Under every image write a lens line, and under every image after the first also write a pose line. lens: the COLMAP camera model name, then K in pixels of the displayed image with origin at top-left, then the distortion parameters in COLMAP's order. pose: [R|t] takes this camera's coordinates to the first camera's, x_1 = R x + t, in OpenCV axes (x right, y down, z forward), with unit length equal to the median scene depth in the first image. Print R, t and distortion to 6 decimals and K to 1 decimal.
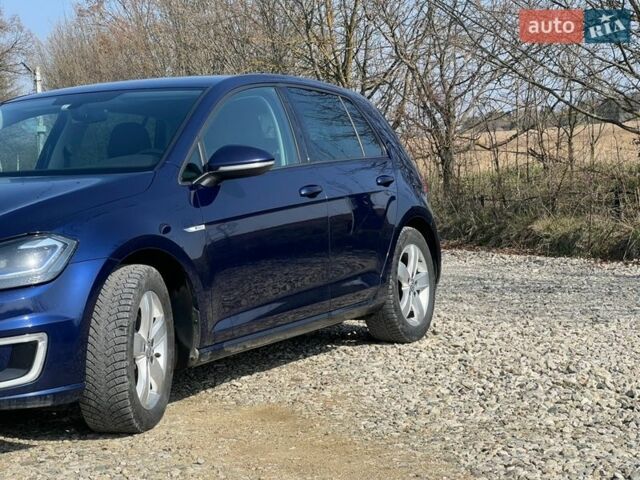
lens RADIAL K [[1200.4, 0, 320.0], [0, 1200.4, 240.0], [0, 0, 1]] dist [-0.002233, 0.533444]
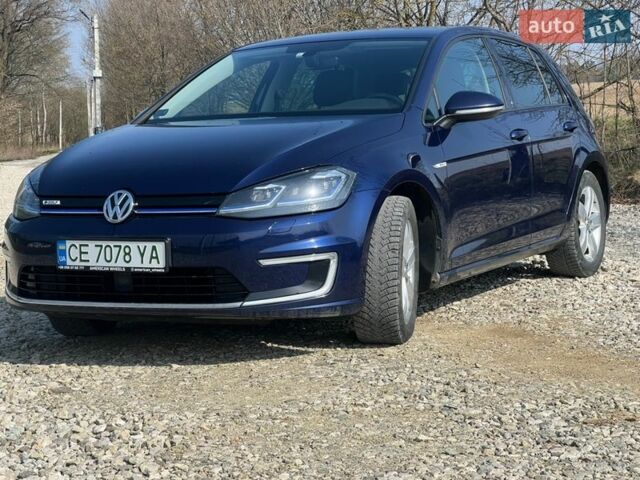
lens RADIAL K [[1200.4, 0, 320.0], [0, 1200.4, 240.0], [0, 0, 1]] dist [-0.002233, 0.533444]
pose [[0.999309, 0.018076, -0.032482, -0.170156], [-0.016753, 0.999036, 0.040565, 0.015715], [0.033184, -0.039992, 0.998649, -0.118144]]
